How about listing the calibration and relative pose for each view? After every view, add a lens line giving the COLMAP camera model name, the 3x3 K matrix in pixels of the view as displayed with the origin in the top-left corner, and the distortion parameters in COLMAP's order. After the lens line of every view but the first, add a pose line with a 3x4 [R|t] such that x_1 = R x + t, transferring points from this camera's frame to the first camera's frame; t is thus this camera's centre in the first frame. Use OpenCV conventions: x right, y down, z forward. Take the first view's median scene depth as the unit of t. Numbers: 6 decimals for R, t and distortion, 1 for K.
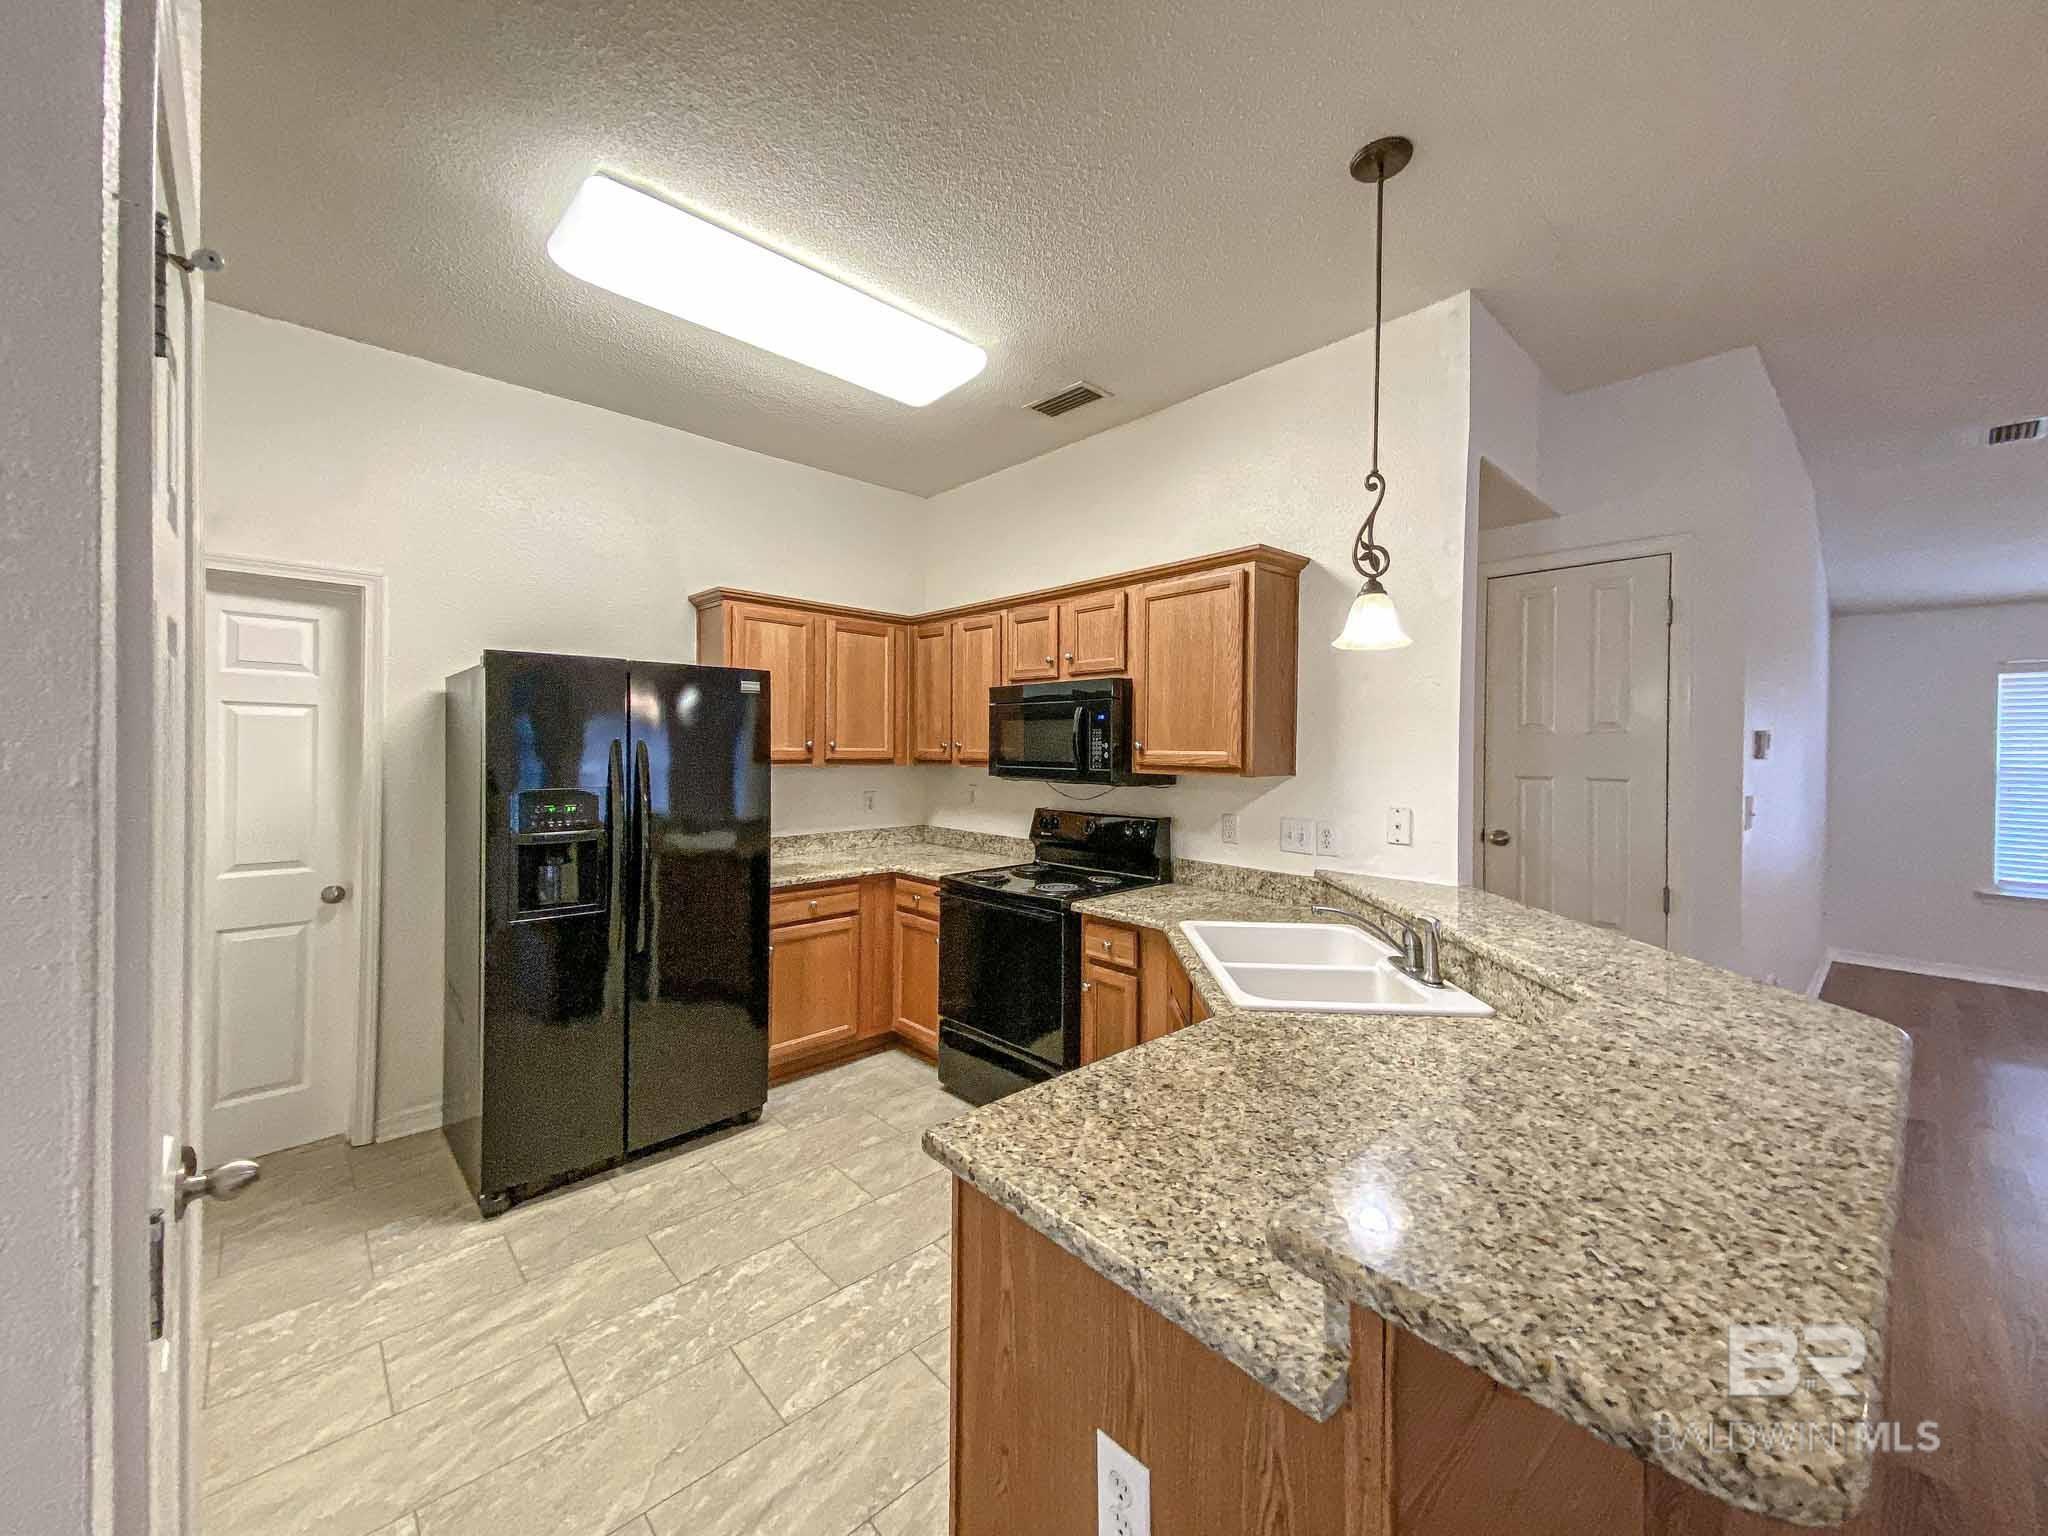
lens RADIAL K [[792.1, 0, 1021.2], [0, 792.1, 724.0], [0, 0, 1]] dist [0.001325, 0.000051]
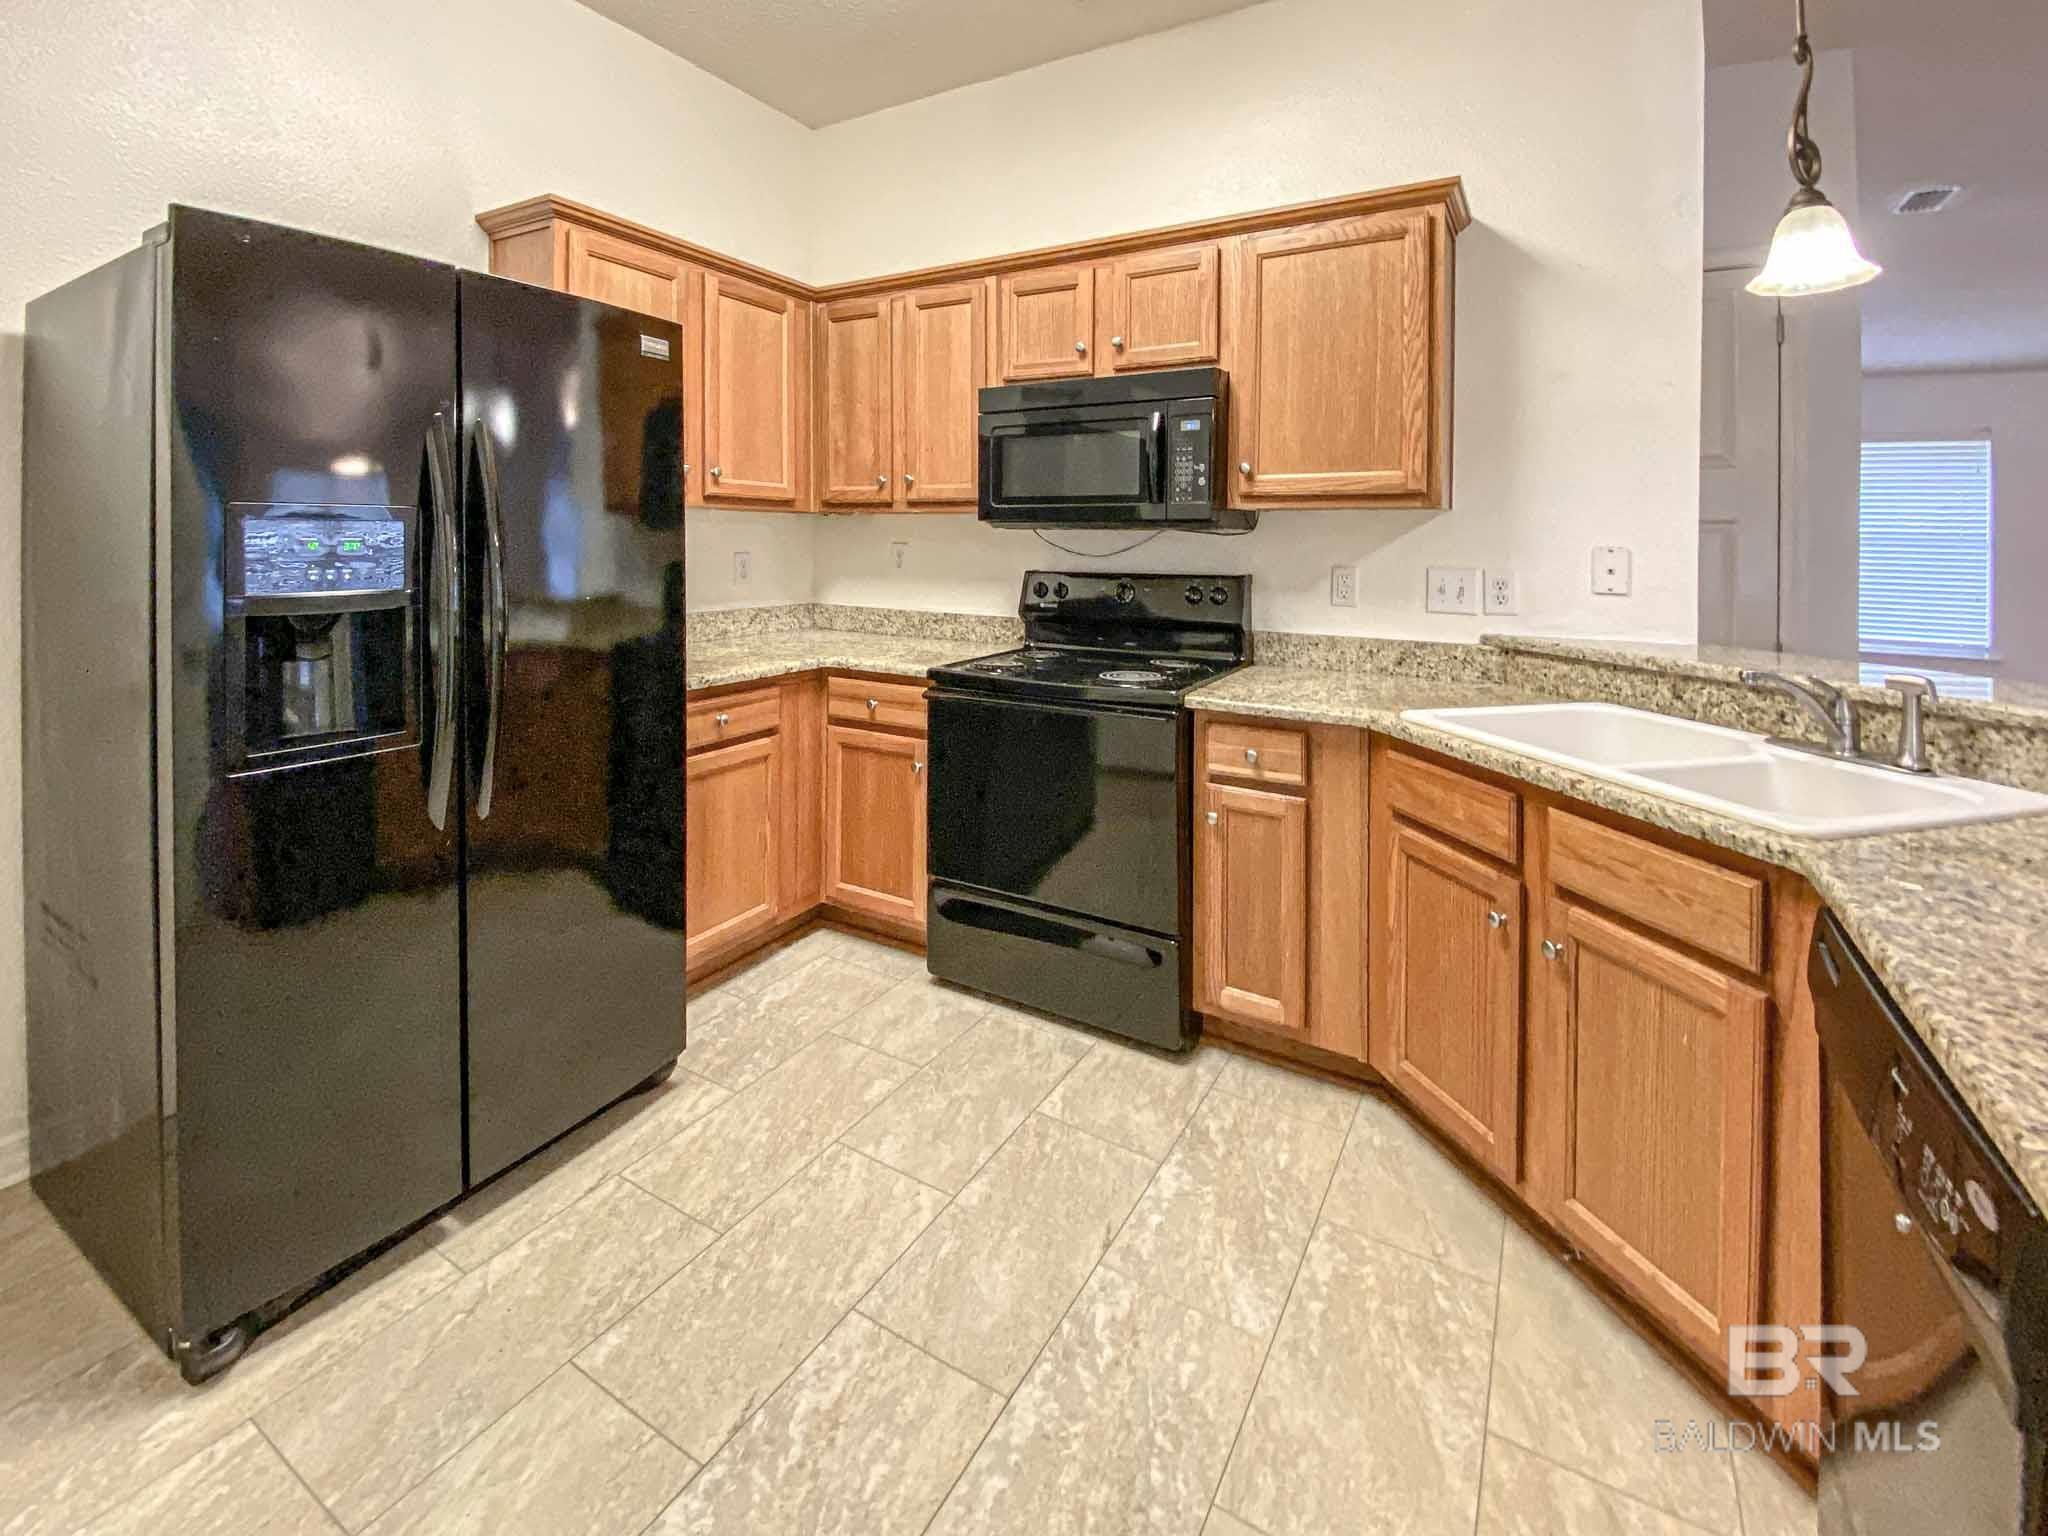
lens RADIAL K [[913.1, 0, 1025.9], [0, 913.1, 549.2], [0, 0, 1]] dist [-0.023184, -0.001024]
pose [[0.960261, 0.000478, 0.279104, -0.239313], [-0.013250, 0.998949, 0.043876, 0.061165], [-0.278790, -0.045831, 0.959258, 0.264796]]
